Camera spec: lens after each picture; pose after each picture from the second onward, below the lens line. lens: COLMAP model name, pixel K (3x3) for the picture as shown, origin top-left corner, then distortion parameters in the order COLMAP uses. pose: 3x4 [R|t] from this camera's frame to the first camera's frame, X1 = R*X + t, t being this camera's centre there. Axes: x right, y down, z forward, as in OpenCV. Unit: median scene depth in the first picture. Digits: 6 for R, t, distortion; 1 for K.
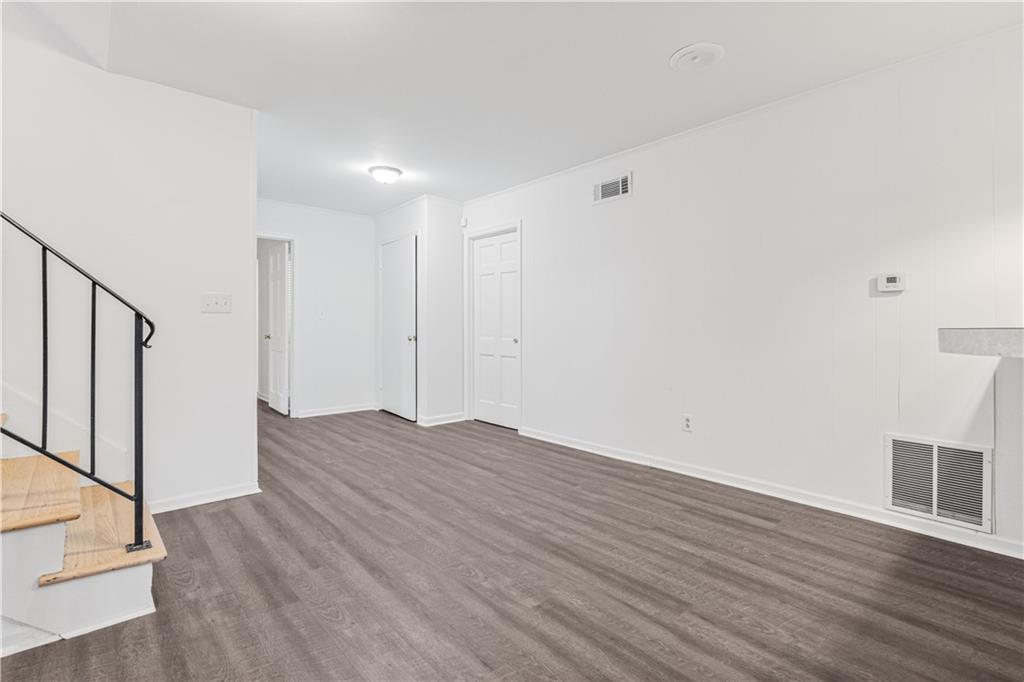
lens RADIAL K [[466.7, 0, 512.8], [0, 466.7, 333.1], [0, 0, 1]] dist [-0.000240, -0.001375]
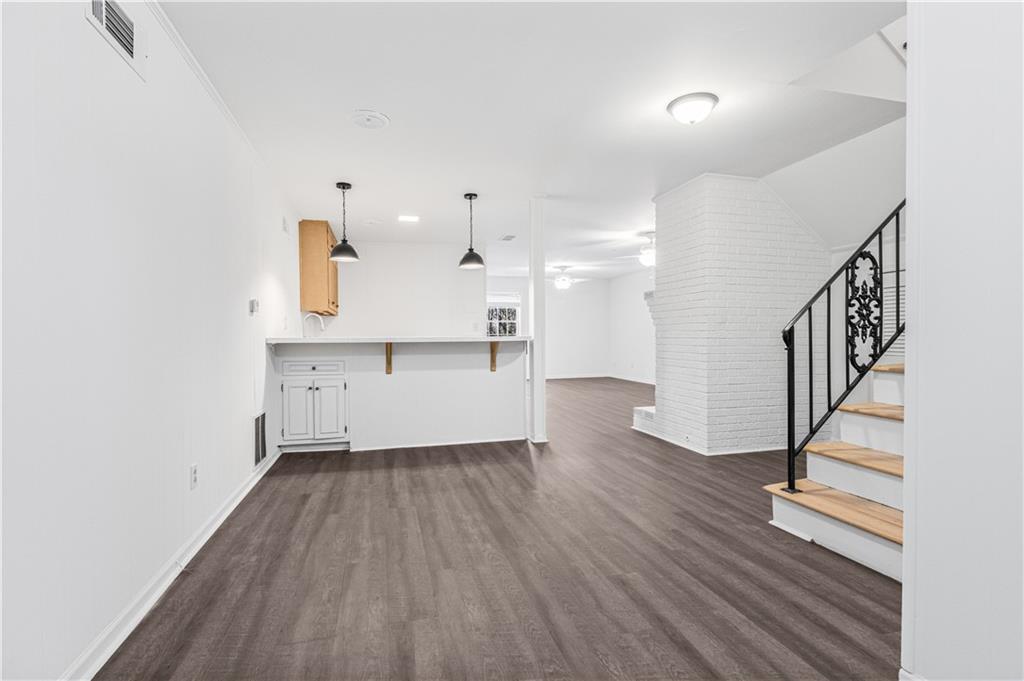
lens RADIAL K [[466.7, 0, 510.1], [0, 466.7, 338.7], [0, 0, 1]] dist [-0.000240, -0.001375]
pose [[-0.890547, 0.004445, 0.454869, -0.492581], [0.012243, 0.999824, 0.014199, -0.022758], [-0.454726, 0.018214, -0.890445, 1.883487]]
